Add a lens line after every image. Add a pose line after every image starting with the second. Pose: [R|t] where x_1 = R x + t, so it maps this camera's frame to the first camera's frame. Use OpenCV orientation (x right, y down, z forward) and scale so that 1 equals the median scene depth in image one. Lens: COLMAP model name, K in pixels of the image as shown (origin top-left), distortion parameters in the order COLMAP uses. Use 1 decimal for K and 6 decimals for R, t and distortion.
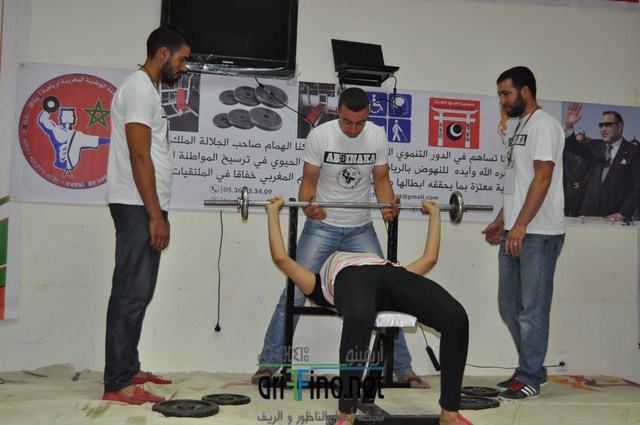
lens RADIAL K [[861.2, 0, 320.0], [0, 861.2, 212.5], [0, 0, 1]] dist [-0.044258, -0.002116]
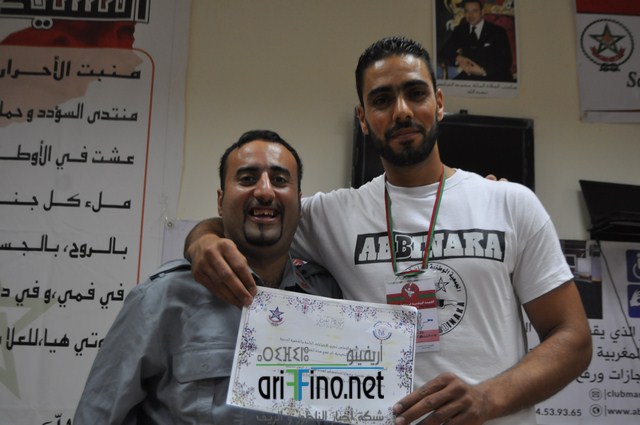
lens RADIAL K [[678.1, 0, 320.0], [0, 678.1, 212.5], [0, 0, 1]] dist [-0.047620, 0.002810]
pose [[0.991176, -0.020583, -0.130945, -0.132175], [0.001525, 0.989576, -0.144004, -0.091516], [0.132544, 0.142533, 0.980875, 0.409651]]
